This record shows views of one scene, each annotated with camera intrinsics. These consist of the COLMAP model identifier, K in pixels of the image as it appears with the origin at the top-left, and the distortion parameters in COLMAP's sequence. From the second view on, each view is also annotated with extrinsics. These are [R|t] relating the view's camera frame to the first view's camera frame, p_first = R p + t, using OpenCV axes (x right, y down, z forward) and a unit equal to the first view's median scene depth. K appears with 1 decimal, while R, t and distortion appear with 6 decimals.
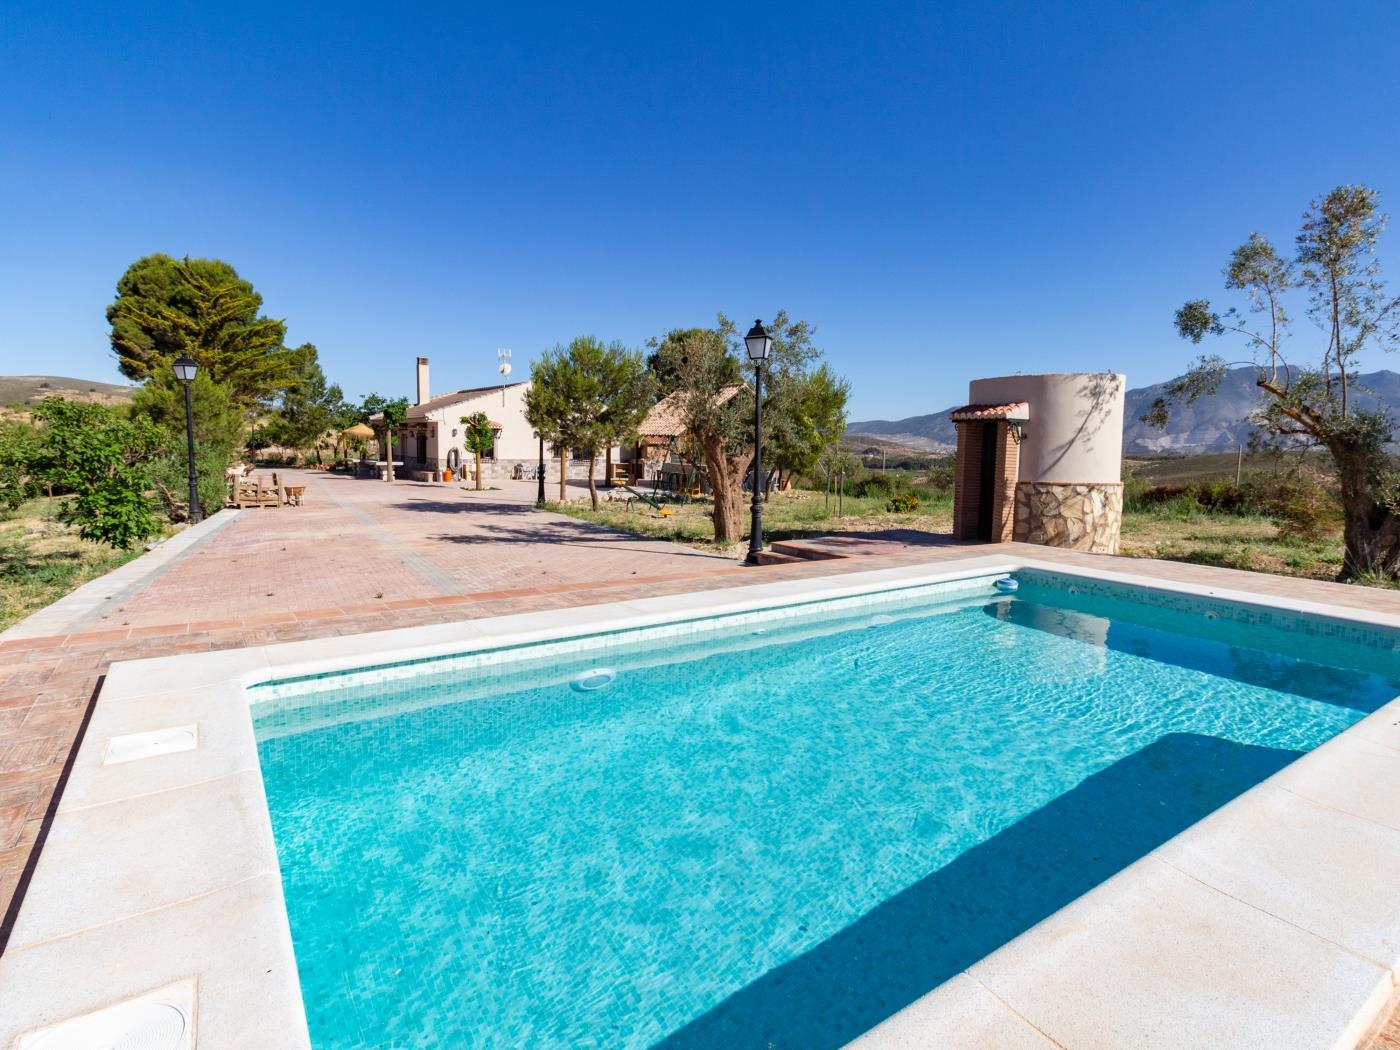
lens RADIAL K [[733.2, 0, 700.0], [0, 733.2, 525.0], [0, 0, 1]] dist [0.001315, 0.000809]
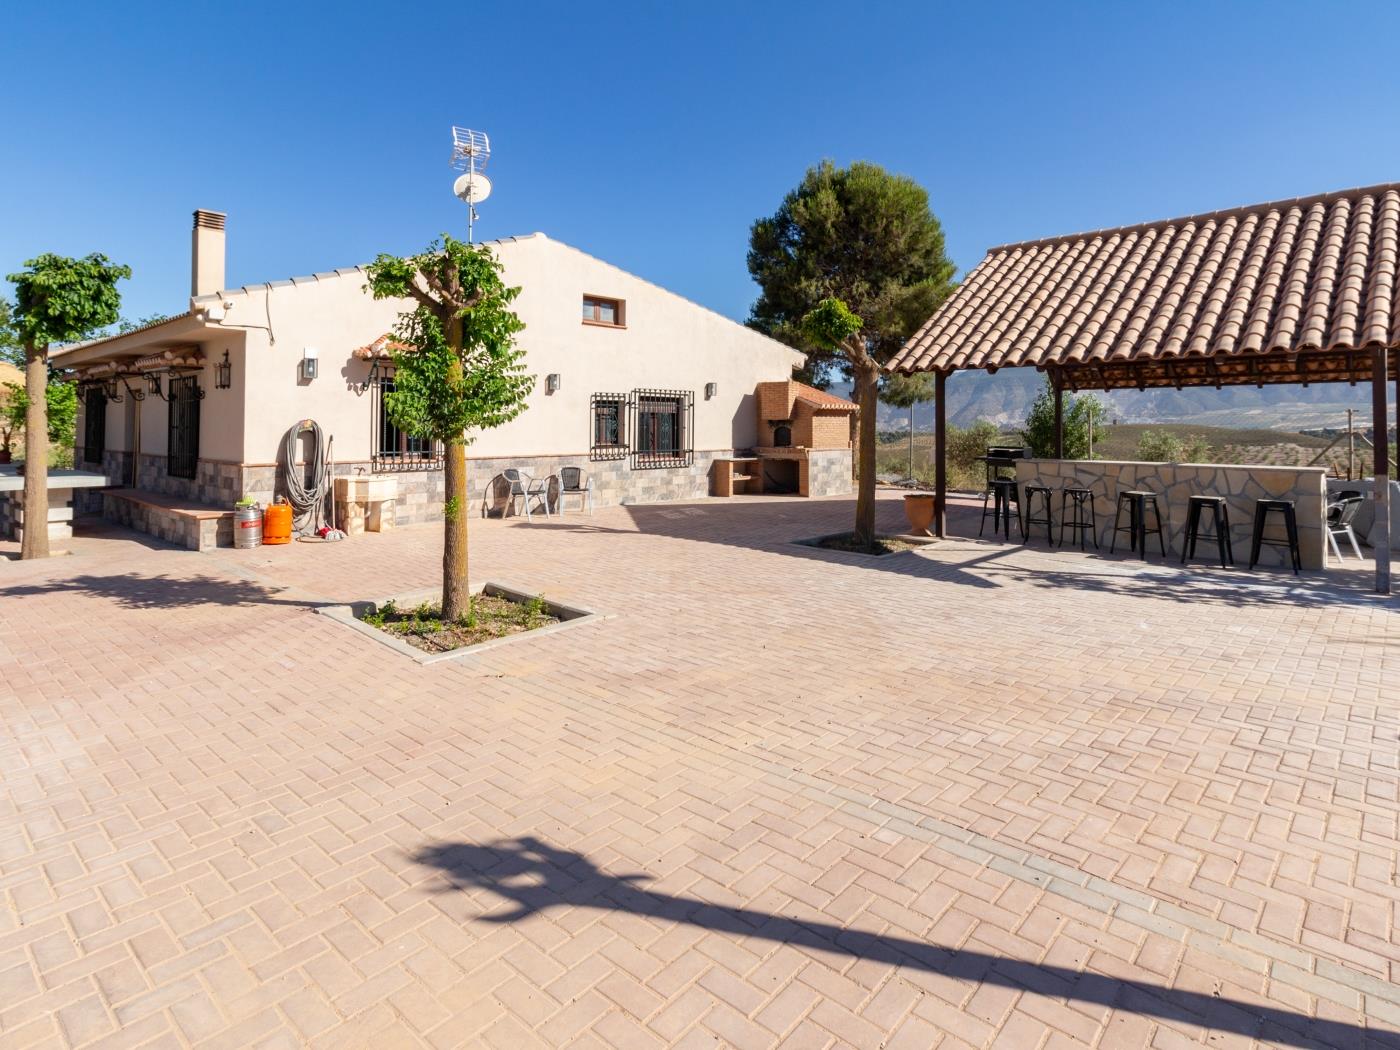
lens RADIAL K [[766.4, 0, 707.5], [0, 766.4, 415.5], [0, 0, 1]] dist [-0.001476, 0.001244]
pose [[0.979304, -0.012140, 0.202031, -0.407827], [0.036853, 0.992208, -0.119017, -0.112759], [-0.199012, 0.123999, 0.972121, 1.143105]]
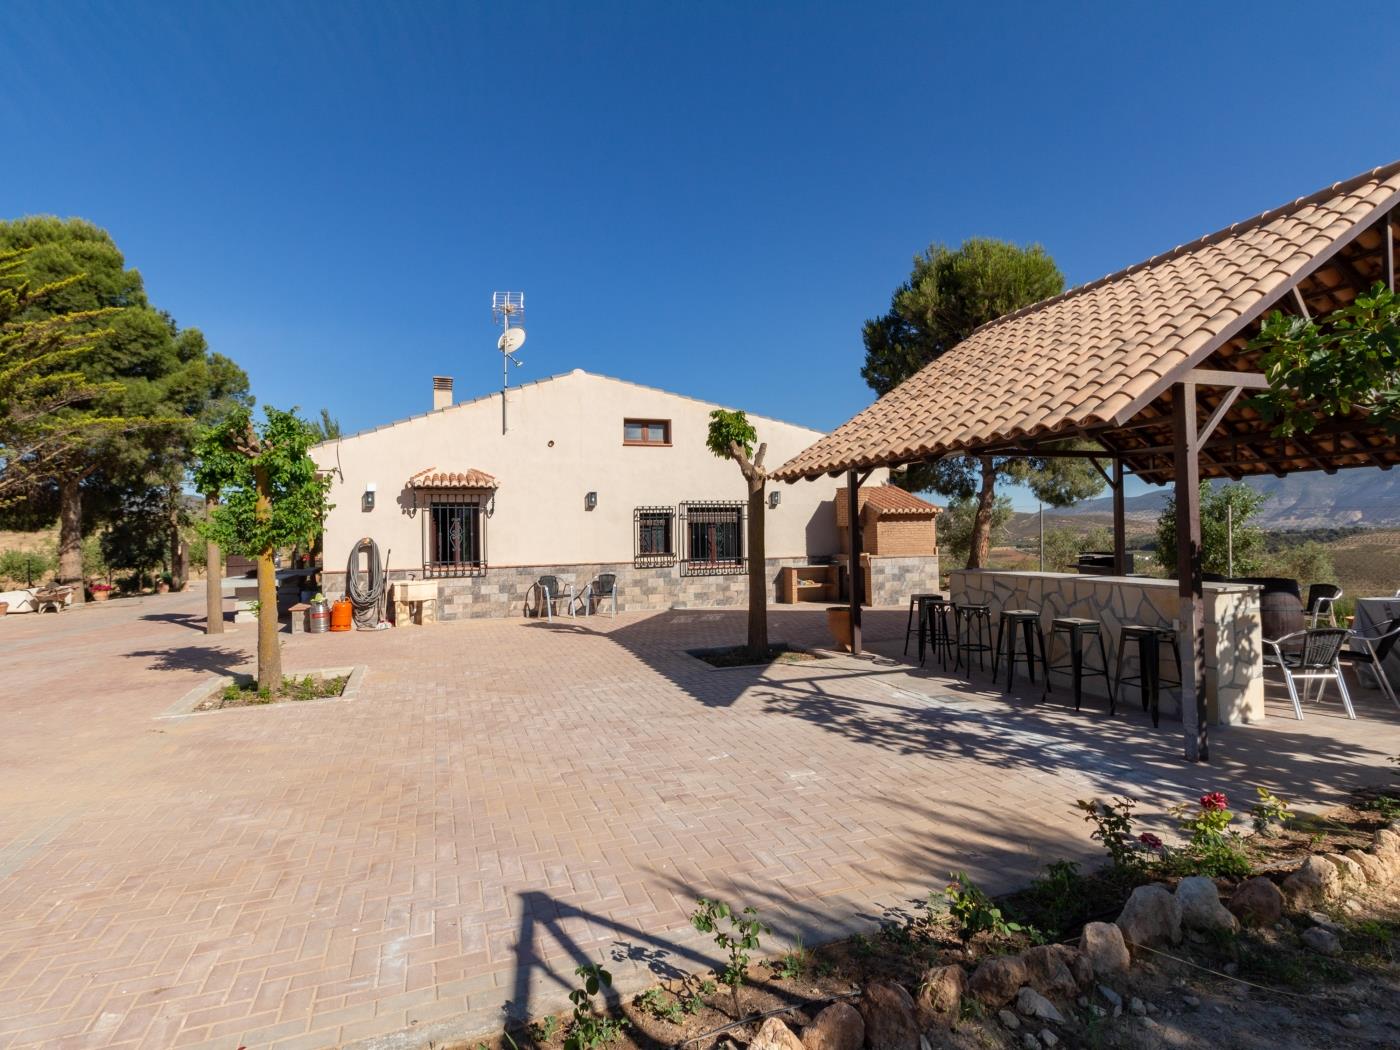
lens RADIAL K [[733.2, 0, 700.0], [0, 733.2, 525.0], [0, 0, 1]] dist [0.001315, 0.000809]
pose [[0.961451, -0.038628, -0.272249, -0.107357], [0.004980, 0.992368, -0.123215, -0.110860], [0.274931, 0.117109, 0.954305, 1.155665]]
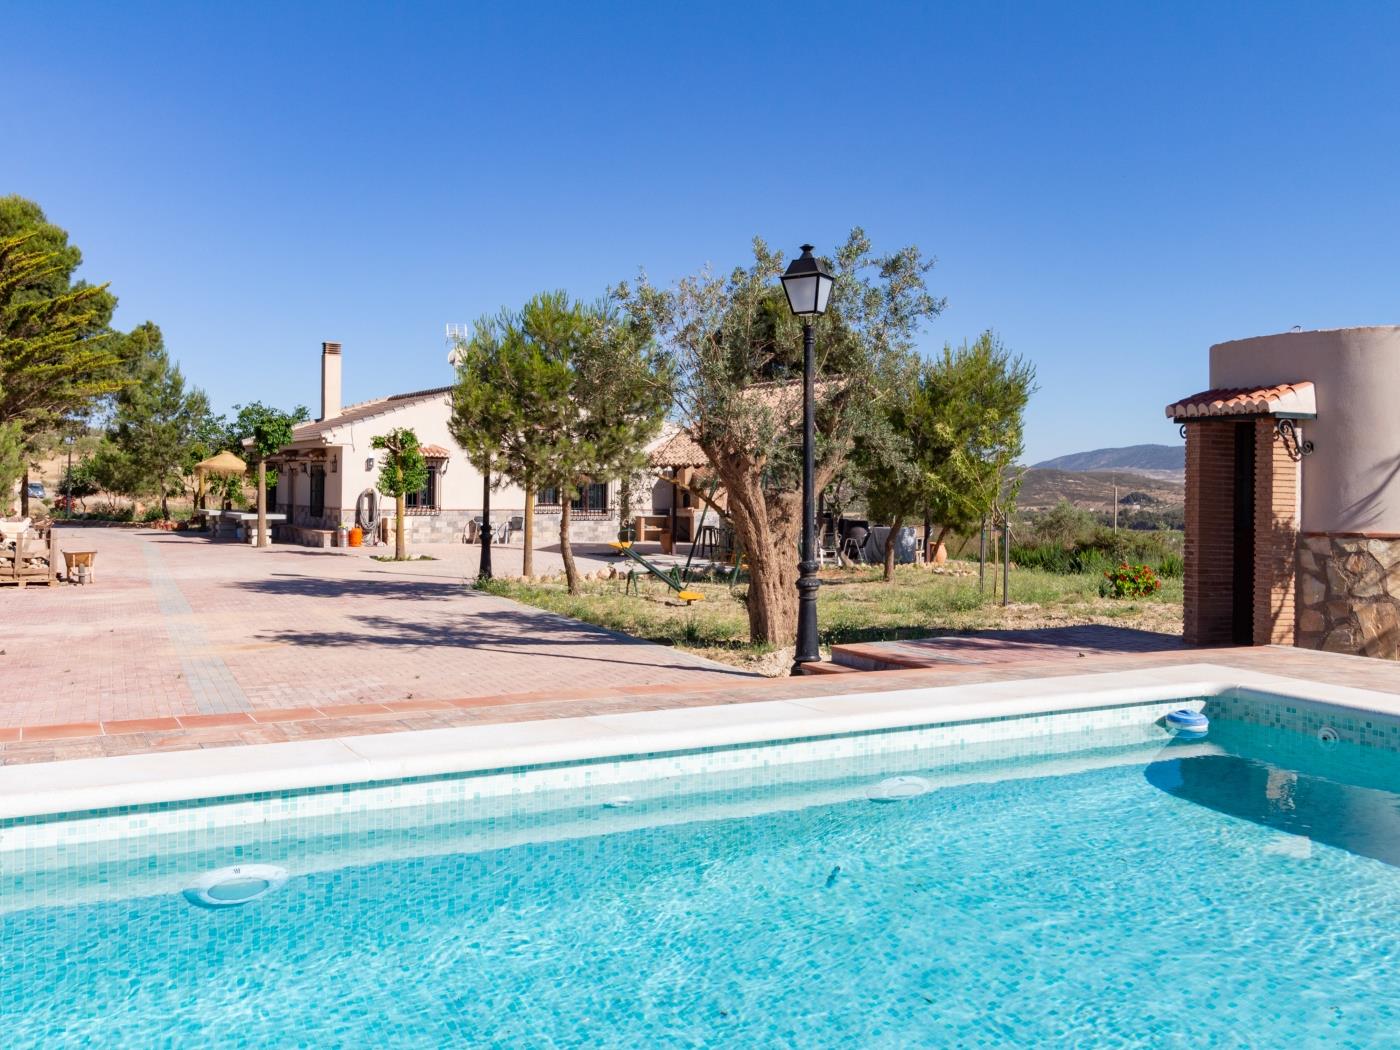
lens RADIAL K [[1269.2, 0, 687.5], [0, 1269.2, 500.4], [0, 0, 1]] dist [0.007975, -0.000905]
pose [[0.993745, -0.004777, -0.111569, 0.057869], [-0.006472, 0.994942, -0.100247, 0.006773], [0.111483, 0.100342, 0.988687, 0.031745]]
